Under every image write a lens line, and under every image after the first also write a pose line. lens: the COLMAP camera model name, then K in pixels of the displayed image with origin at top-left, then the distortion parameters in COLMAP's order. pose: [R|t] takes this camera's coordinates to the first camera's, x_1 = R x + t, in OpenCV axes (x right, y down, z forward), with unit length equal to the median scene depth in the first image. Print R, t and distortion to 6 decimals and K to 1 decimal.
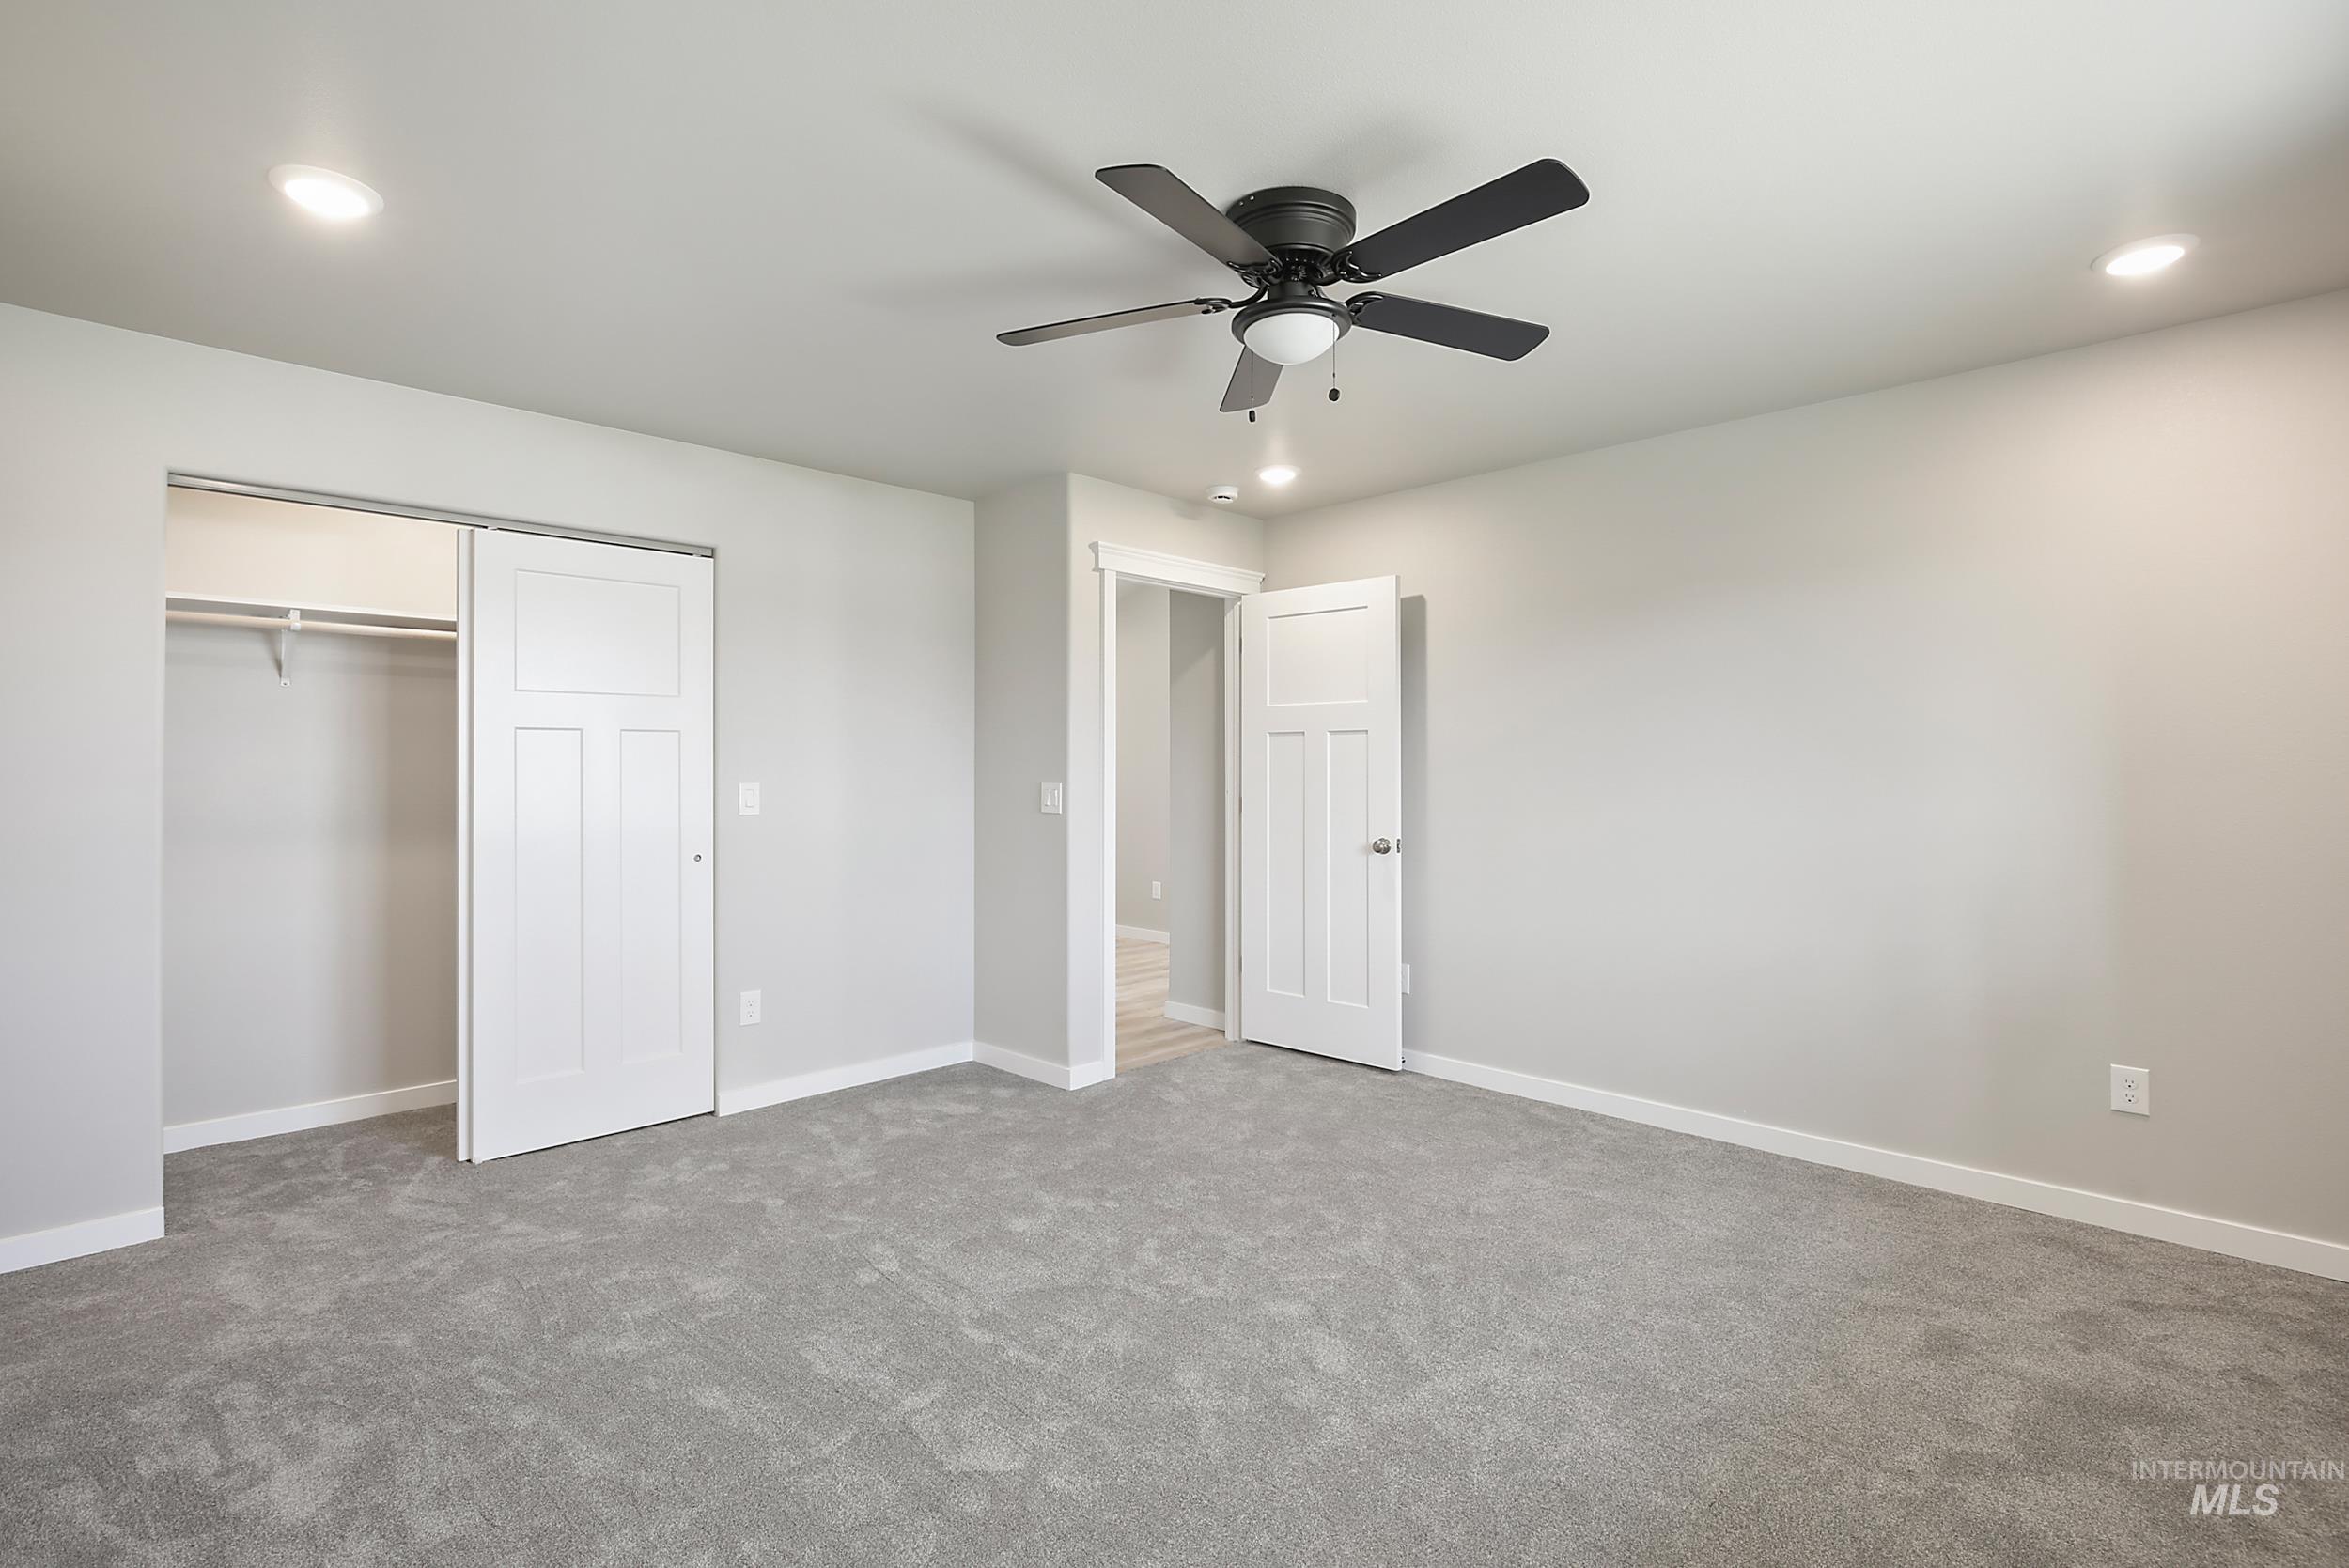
lens RADIAL K [[1107.6, 0, 1172.1], [0, 1107.6, 752.9], [0, 0, 1]] dist [-0.000344, -0.000316]
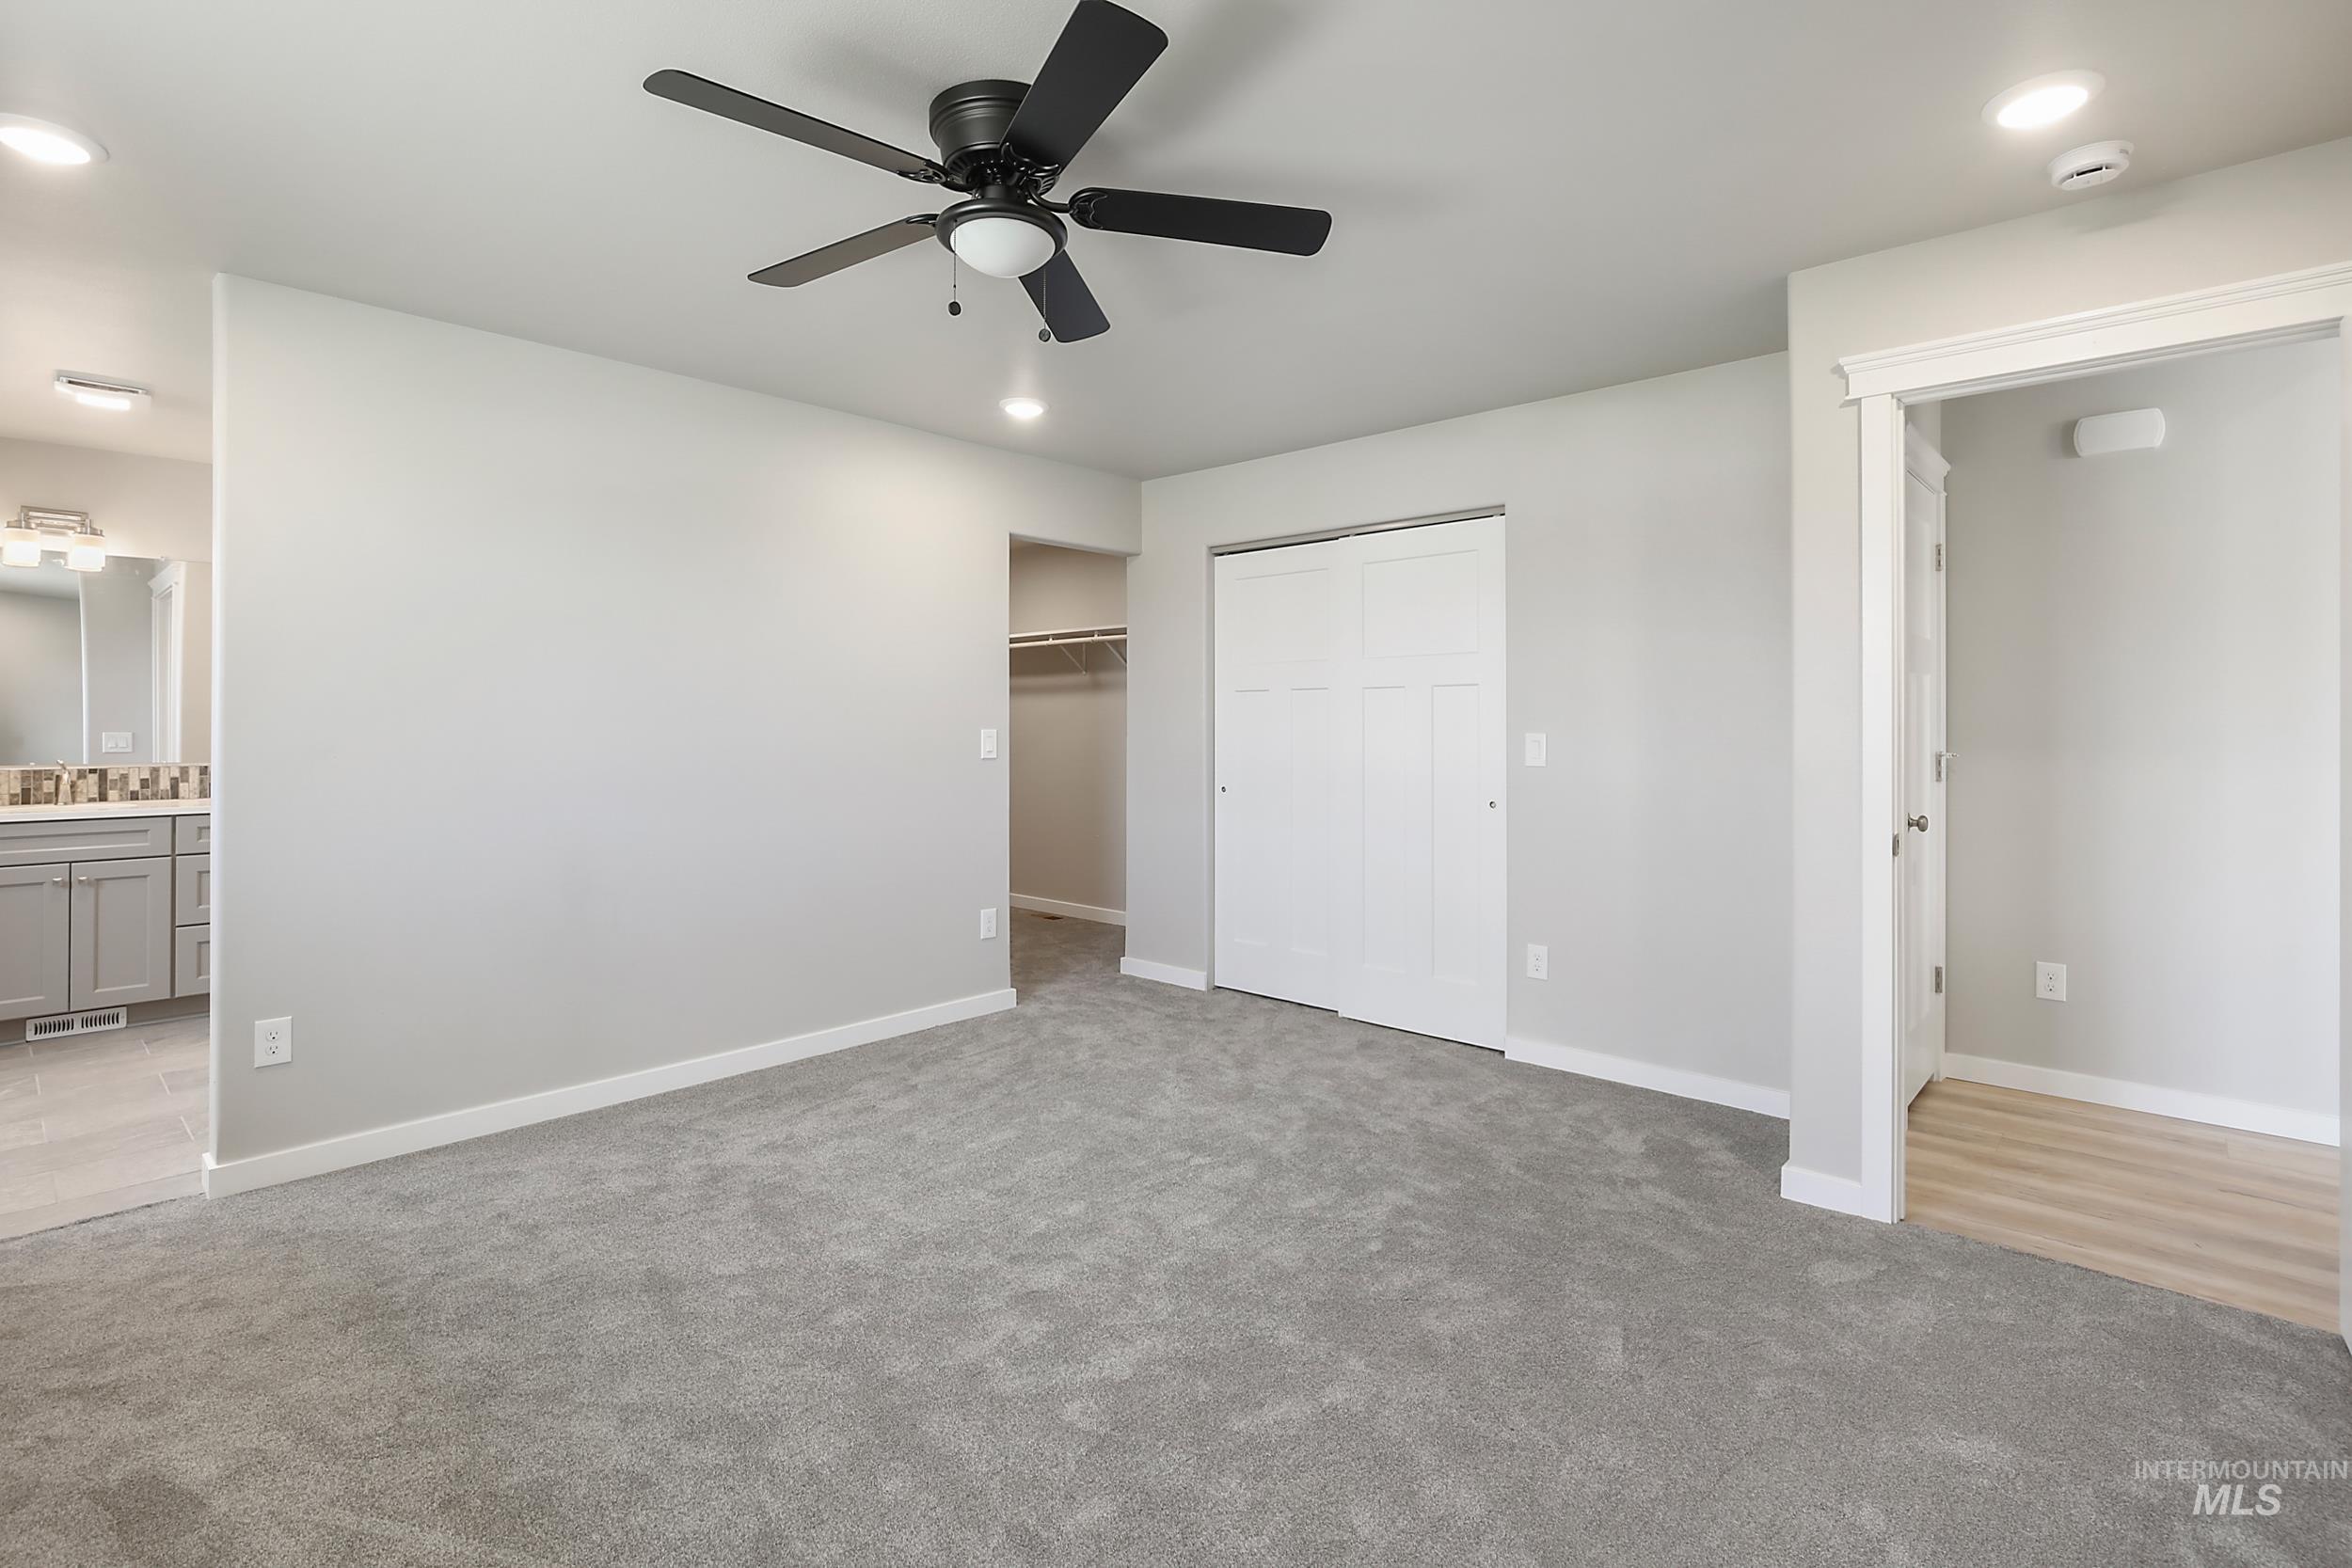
lens RADIAL K [[1114.0, 0, 1175.6], [0, 1114.0, 719.3], [0, 0, 1]] dist [-0.001077, -0.000202]
pose [[0.037601, -0.000569, -0.999293, 0.607923], [0.016010, 0.999872, 0.000033, 0.008545], [0.999165, -0.016000, 0.037605, 0.650889]]
